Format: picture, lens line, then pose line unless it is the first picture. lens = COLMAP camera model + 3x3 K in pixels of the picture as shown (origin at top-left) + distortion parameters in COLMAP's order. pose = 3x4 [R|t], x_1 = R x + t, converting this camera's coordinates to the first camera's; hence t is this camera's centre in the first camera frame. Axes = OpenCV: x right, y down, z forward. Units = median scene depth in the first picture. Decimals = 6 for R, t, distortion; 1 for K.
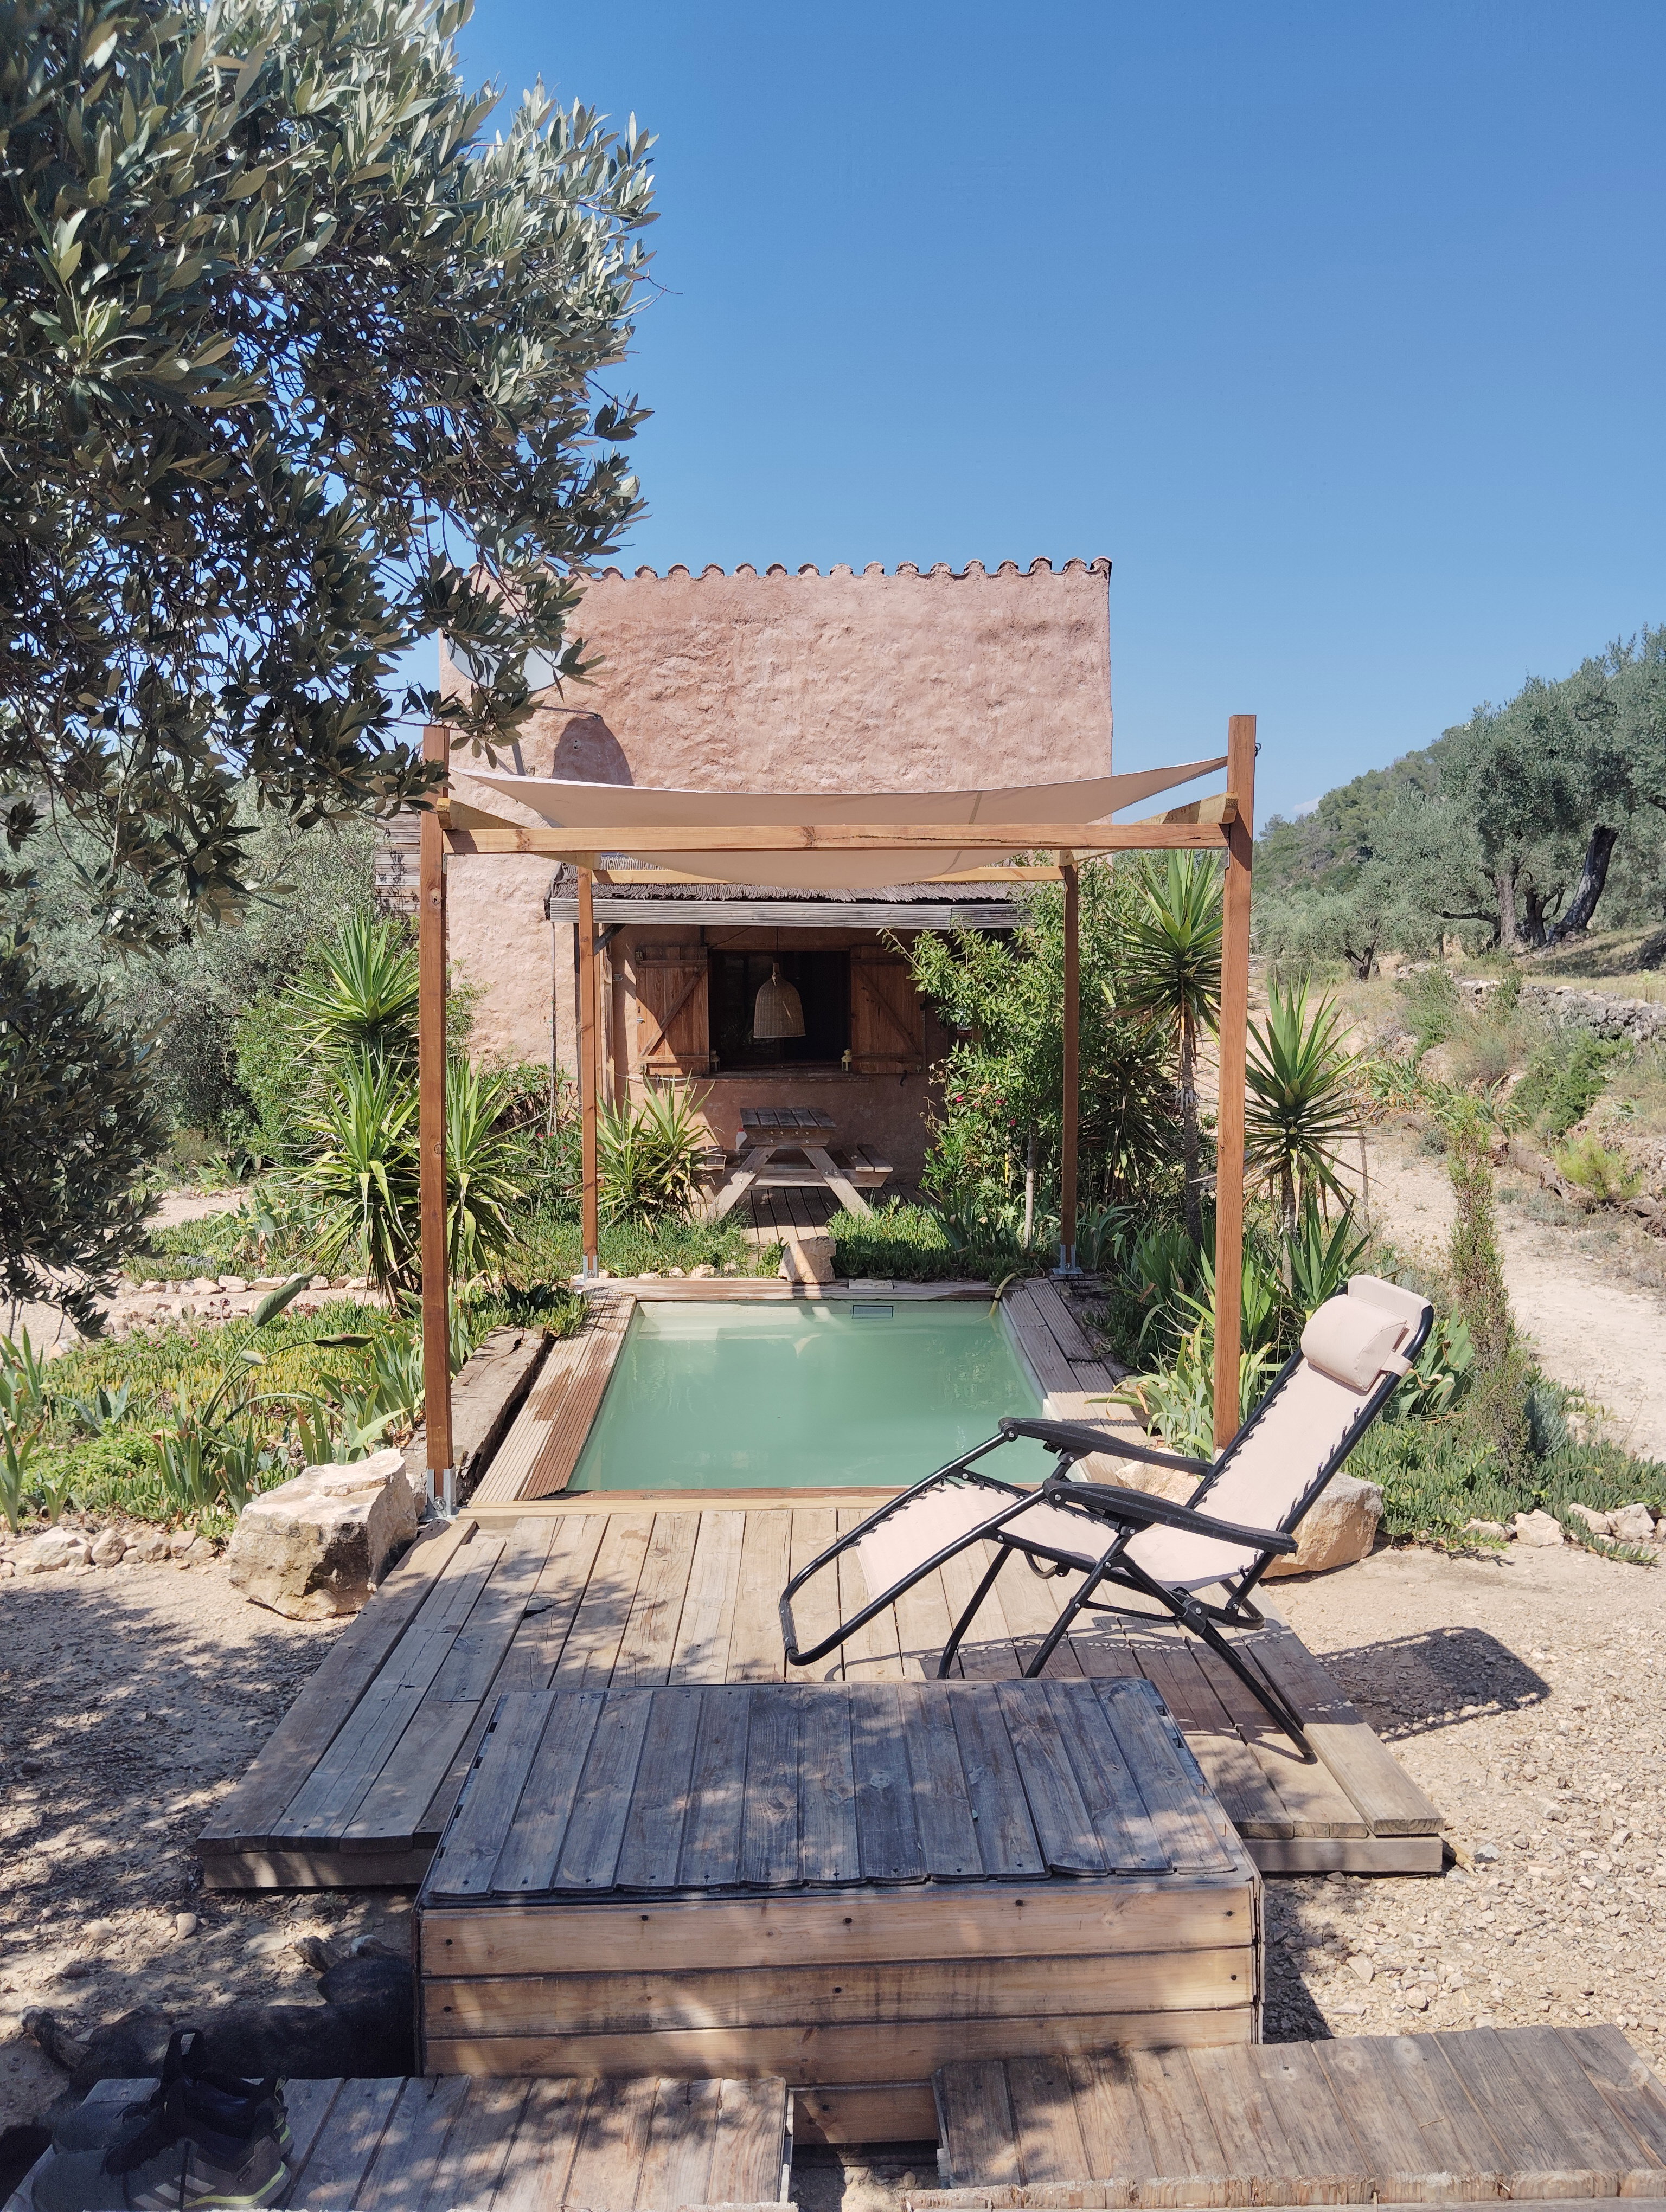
lens RADIAL K [[1808.7, 0, 834.8], [0, 1808.7, 1105.7], [0, 0, 1]] dist [-0.072632, -0.016933]
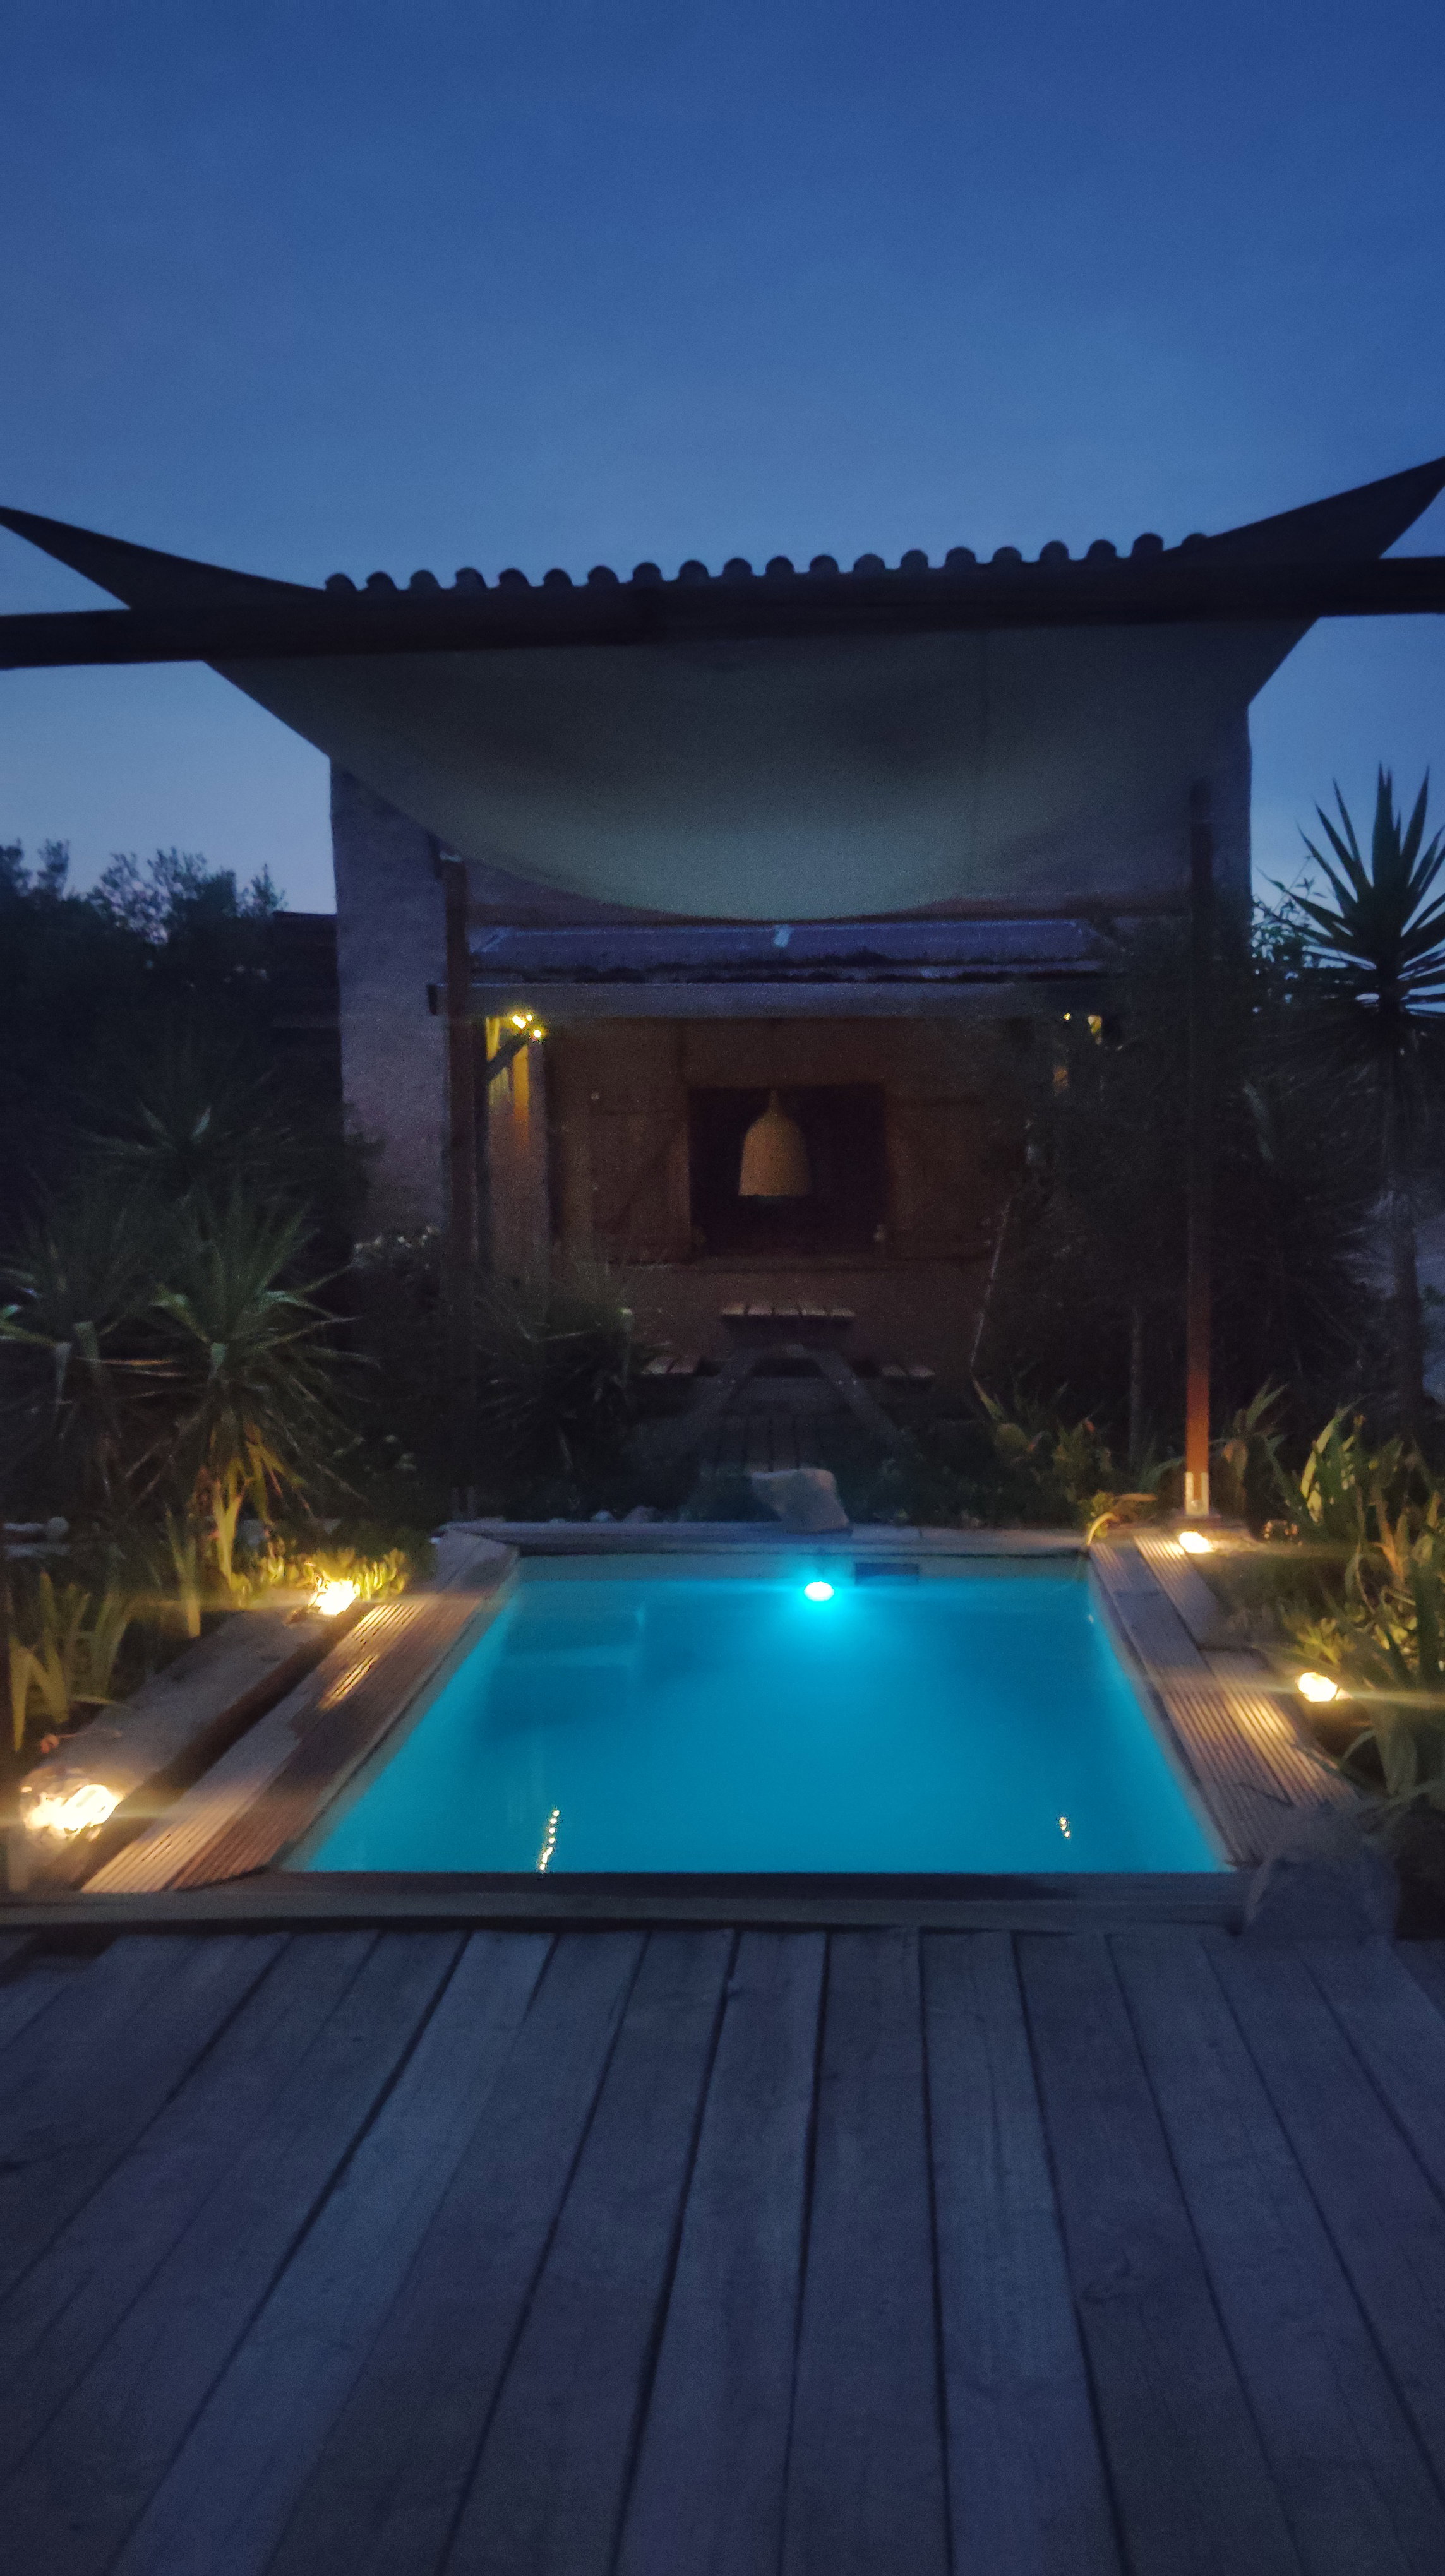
lens RADIAL K [[1959.0, 0, 724.6], [0, 1959.0, 1283.0], [0, 0, 1]] dist [-0.000497, 0.001194]
pose [[0.995013, -0.006483, -0.099538, 0.026294], [0.001381, 0.998686, -0.051237, 0.038475], [0.099739, 0.050844, 0.993714, 0.248998]]
